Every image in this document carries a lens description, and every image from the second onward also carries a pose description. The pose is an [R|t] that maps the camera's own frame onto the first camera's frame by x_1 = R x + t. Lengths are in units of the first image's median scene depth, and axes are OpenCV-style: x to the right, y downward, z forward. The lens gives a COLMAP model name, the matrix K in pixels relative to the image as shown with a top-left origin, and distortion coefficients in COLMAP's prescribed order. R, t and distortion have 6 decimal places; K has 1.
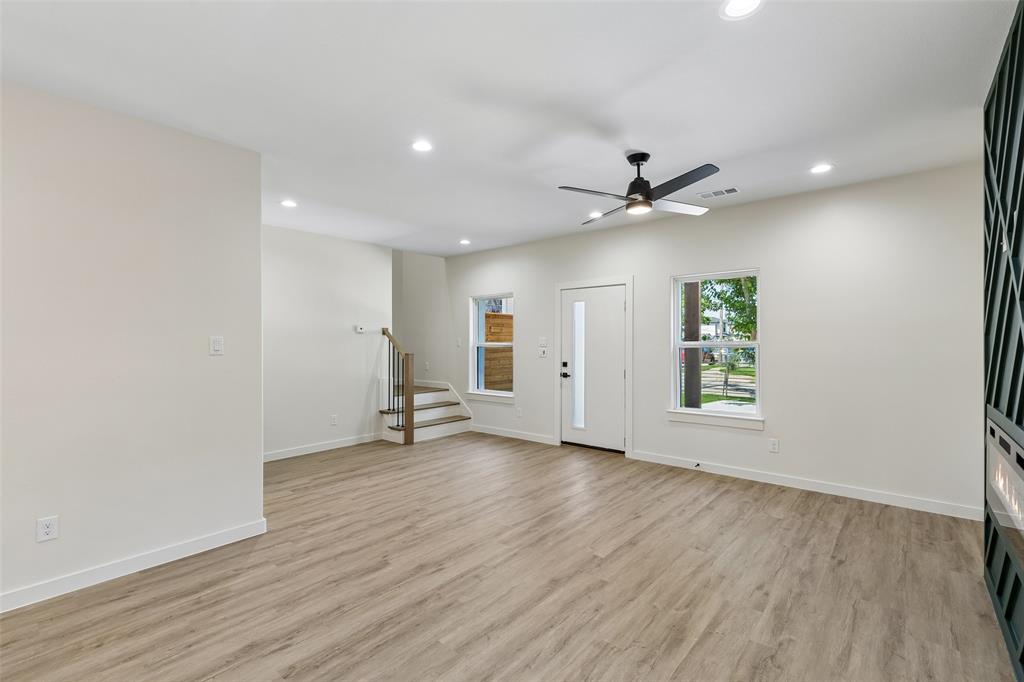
lens RADIAL K [[466.6, 0, 512.0], [0, 466.6, 341.0], [0, 0, 1]] dist [0.000201, 0.000124]
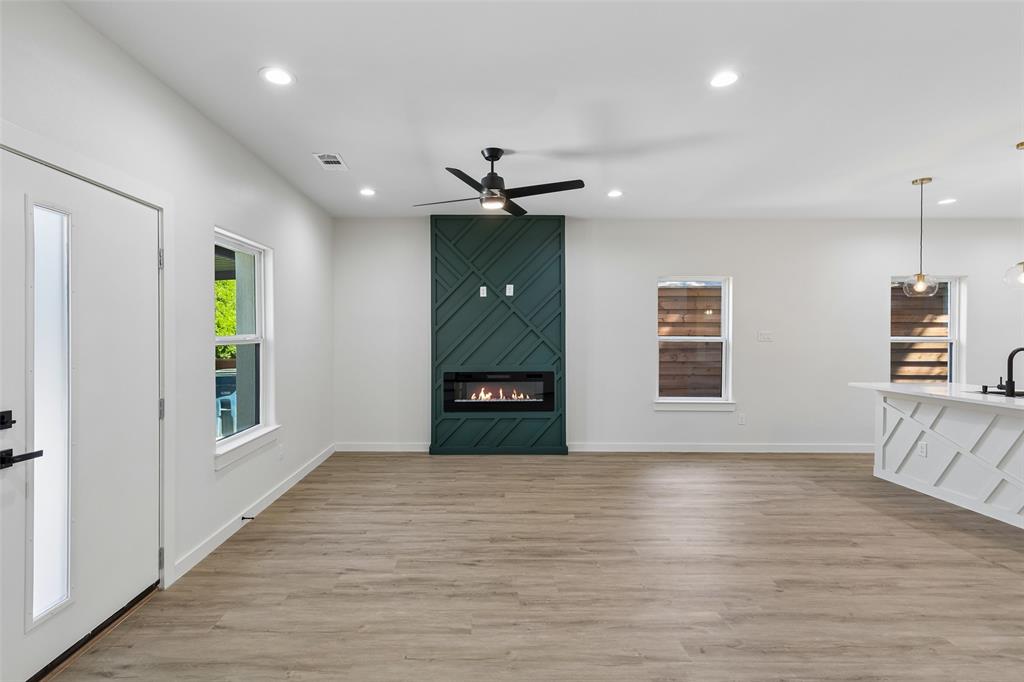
lens RADIAL K [[424.3, 0, 512.0], [0, 424.3, 341.0], [0, 0, 1]] dist [0.009439, -0.000266]
pose [[-0.650815, -0.013788, 0.759112, -0.450767], [-0.002071, 0.999864, 0.016385, -0.001596], [-0.759234, 0.009091, -0.650754, 1.563609]]
